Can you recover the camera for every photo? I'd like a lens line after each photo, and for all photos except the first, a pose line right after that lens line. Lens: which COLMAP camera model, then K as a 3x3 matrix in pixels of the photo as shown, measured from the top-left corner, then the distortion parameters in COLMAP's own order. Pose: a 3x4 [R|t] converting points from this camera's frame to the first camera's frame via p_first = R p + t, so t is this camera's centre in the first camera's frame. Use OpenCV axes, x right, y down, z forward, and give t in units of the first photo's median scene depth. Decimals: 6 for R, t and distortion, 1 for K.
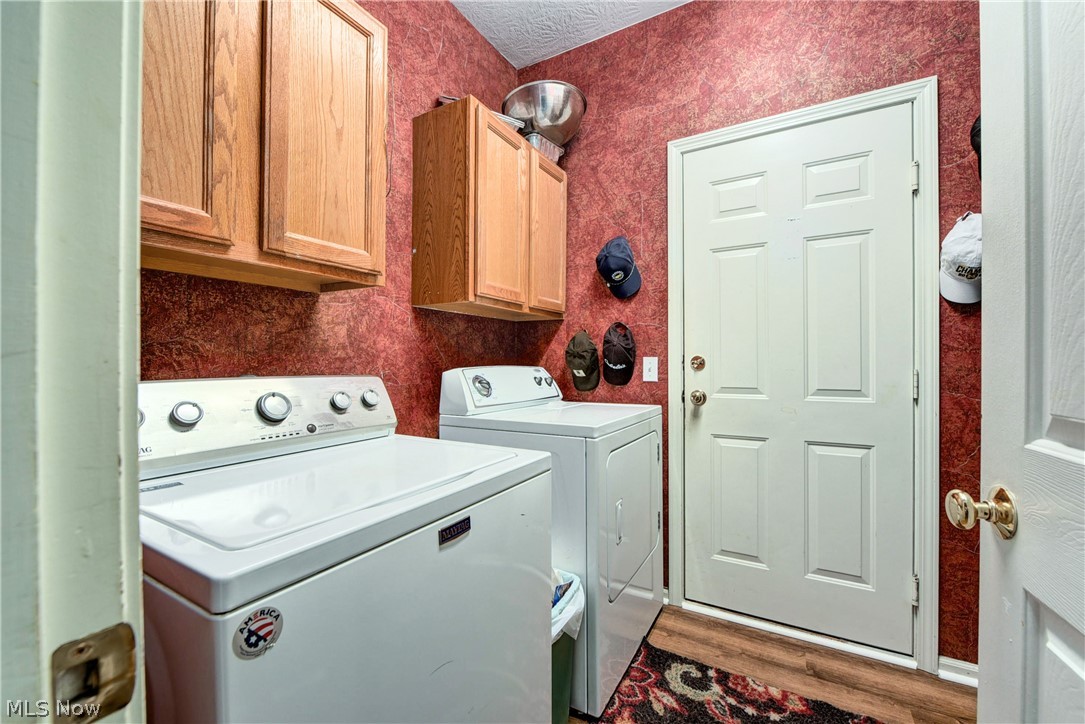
lens RADIAL K [[434.5, 0, 543.6], [0, 434.5, 363.3], [0, 0, 1]] dist [-0.010903, -0.000068]
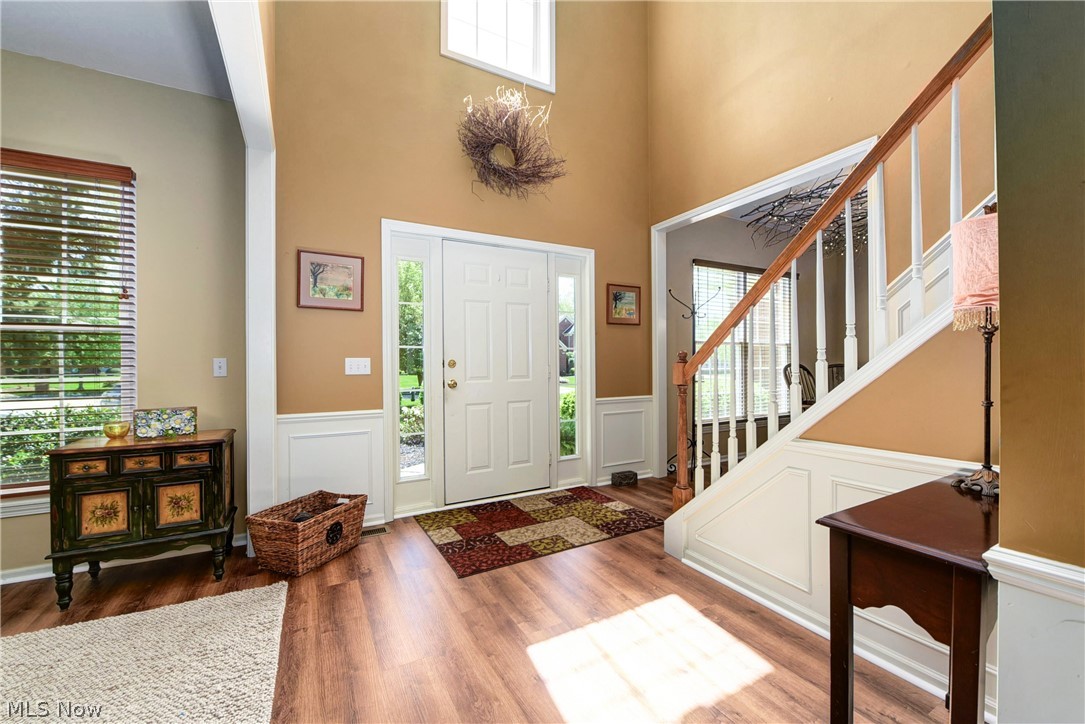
lens RADIAL K [[434.5, 0, 540.9], [0, 434.5, 360.9], [0, 0, 1]] dist [-0.010903, -0.000068]
pose [[0.512415, -0.000087, 0.858738, -1.077116], [0.003798, 0.999990, -0.002164, -0.006565], [-0.858730, 0.004370, 0.512410, -0.184986]]
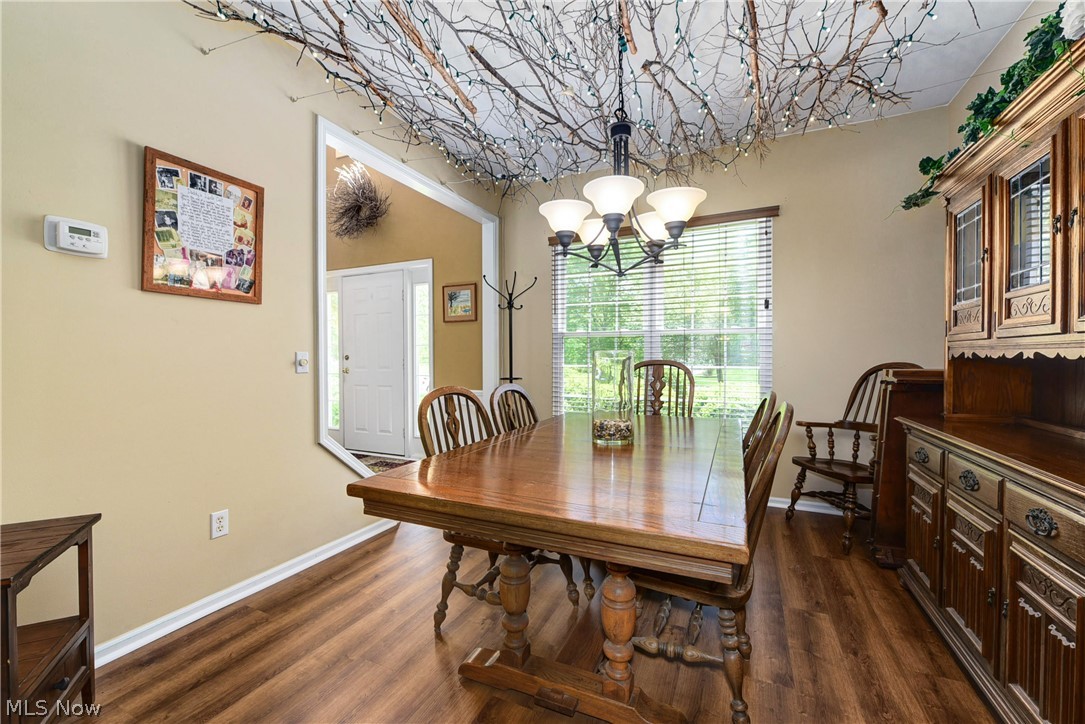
lens RADIAL K [[434.5, 0, 542.7], [0, 434.5, 364.3], [0, 0, 1]] dist [-0.010903, -0.000068]
pose [[0.995857, 0.001374, 0.090926, 1.514618], [-0.001661, 0.999994, 0.003077, 0.034128], [-0.090921, -0.003215, 0.995853, -1.977992]]
